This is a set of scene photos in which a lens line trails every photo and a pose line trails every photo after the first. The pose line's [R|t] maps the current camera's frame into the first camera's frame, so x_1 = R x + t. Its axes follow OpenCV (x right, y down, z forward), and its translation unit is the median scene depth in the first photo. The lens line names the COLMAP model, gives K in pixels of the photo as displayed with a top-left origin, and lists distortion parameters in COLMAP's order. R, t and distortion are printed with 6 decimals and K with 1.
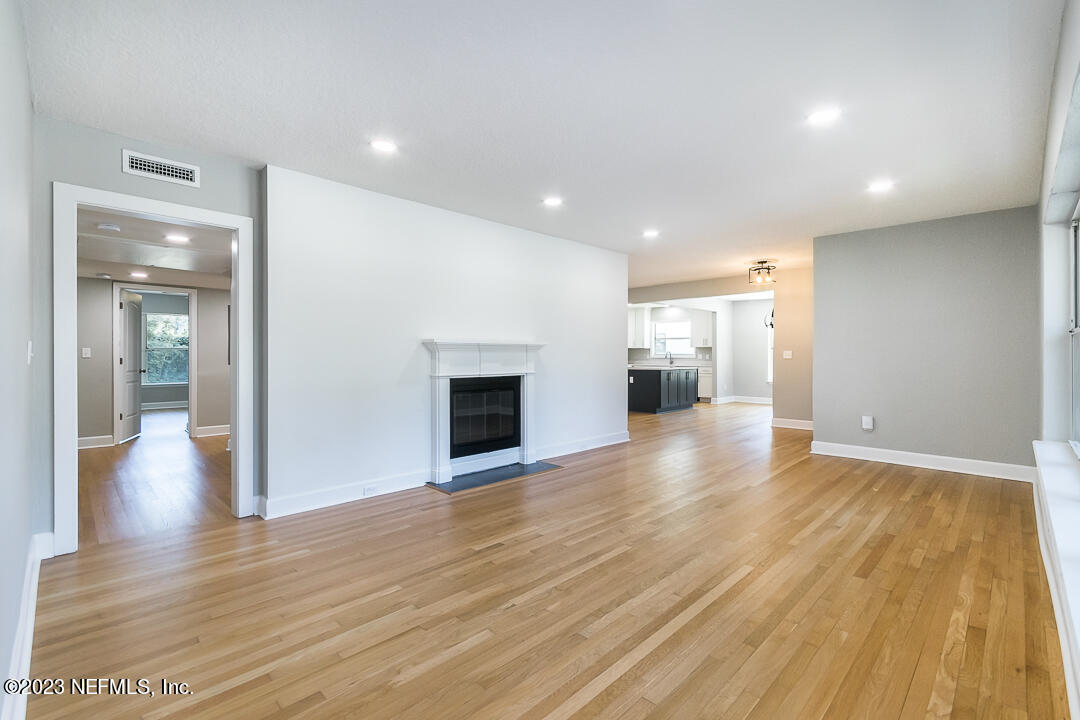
lens RADIAL K [[486.0, 0, 537.6], [0, 486.0, 359.1], [0, 0, 1]] dist [0.009329, -0.001544]
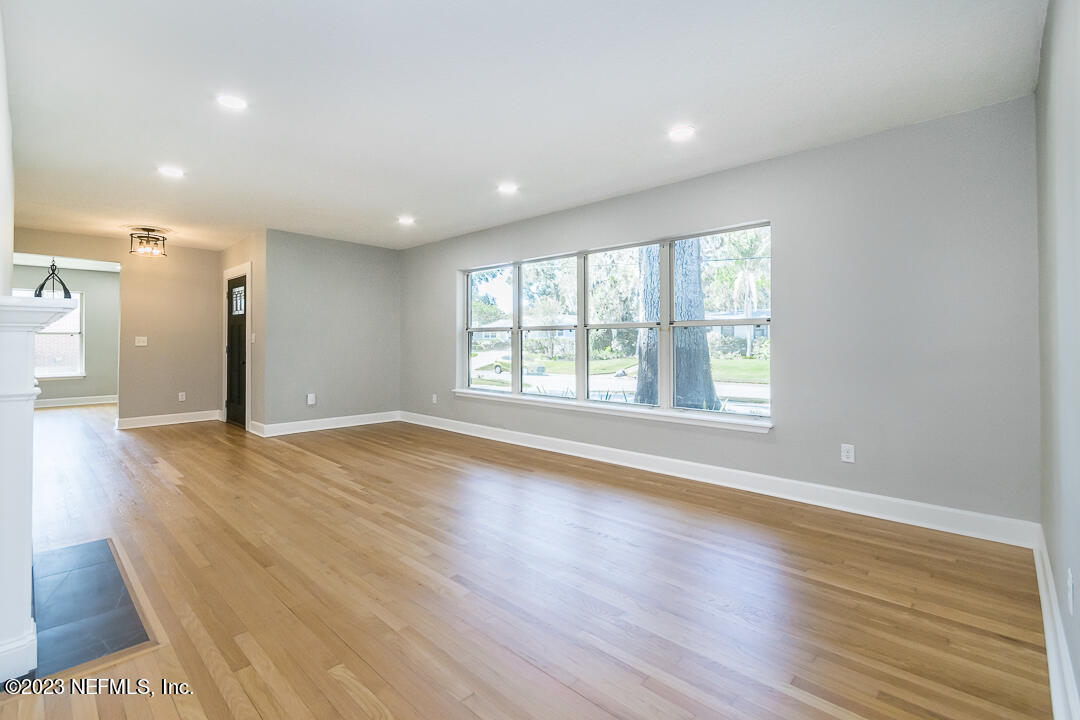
lens RADIAL K [[486.0, 0, 517.7], [0, 486.0, 326.5], [0, 0, 1]] dist [0.009329, -0.001544]
pose [[-0.004163, 0.034237, 0.999405, -0.511645], [0.008981, 0.999375, -0.034199, -0.000161], [-0.999951, 0.008833, -0.004468, 0.518124]]
